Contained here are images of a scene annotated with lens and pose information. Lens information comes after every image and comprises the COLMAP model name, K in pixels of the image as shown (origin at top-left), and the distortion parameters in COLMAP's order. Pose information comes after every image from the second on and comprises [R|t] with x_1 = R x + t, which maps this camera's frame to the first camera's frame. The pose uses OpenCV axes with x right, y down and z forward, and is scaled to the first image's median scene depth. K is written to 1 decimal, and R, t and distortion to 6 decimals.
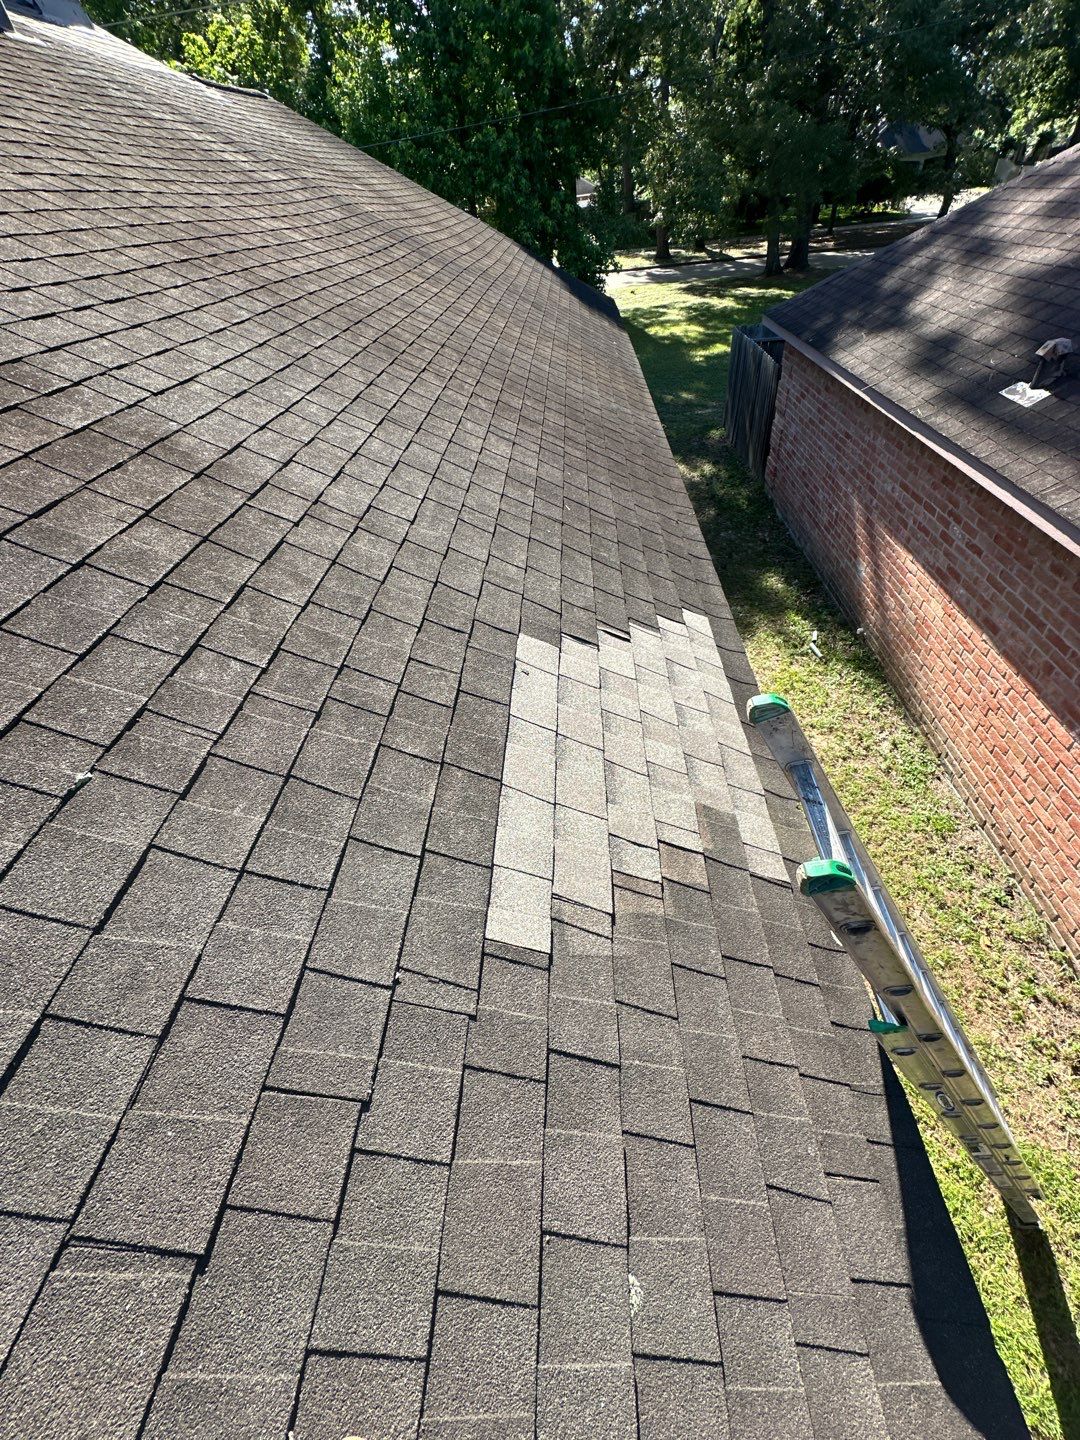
lens RADIAL K [[578.3, 0, 537.8], [0, 578.3, 722.3], [0, 0, 1]] dist [-0.005231, 0.000559]
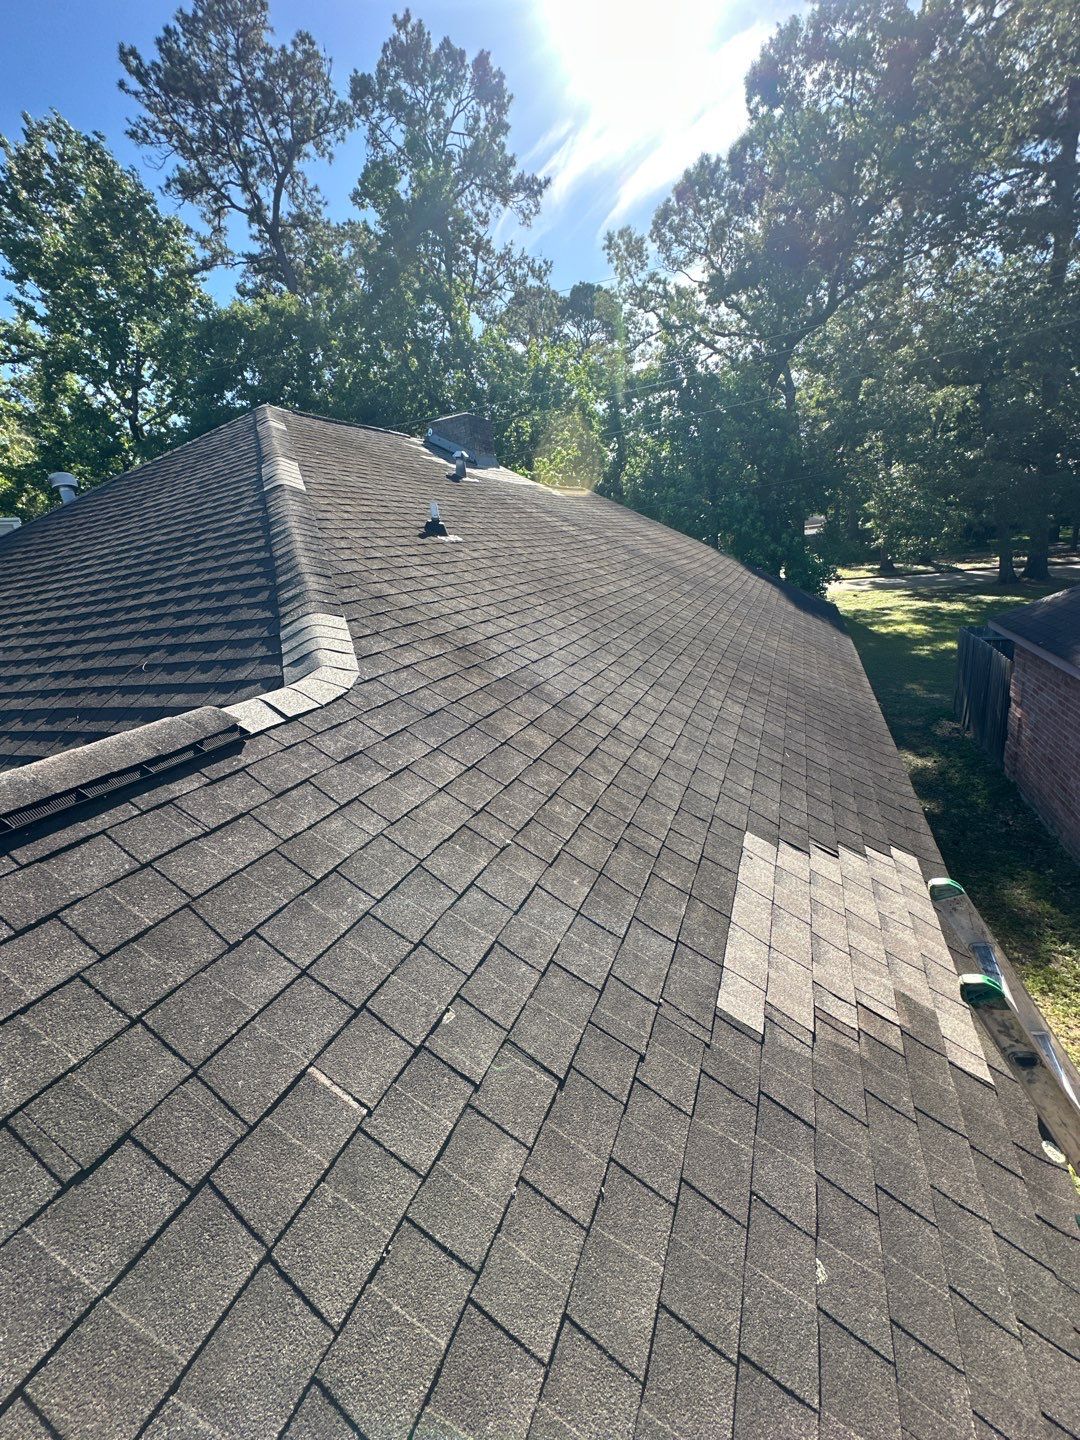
lens RADIAL K [[578.3, 0, 537.8], [0, 578.3, 722.3], [0, 0, 1]] dist [-0.005231, 0.000559]
pose [[0.934900, 0.087646, -0.343919, -0.046893], [-0.219542, 0.904199, -0.366367, 0.223893], [0.278861, 0.418021, 0.864578, -0.416966]]
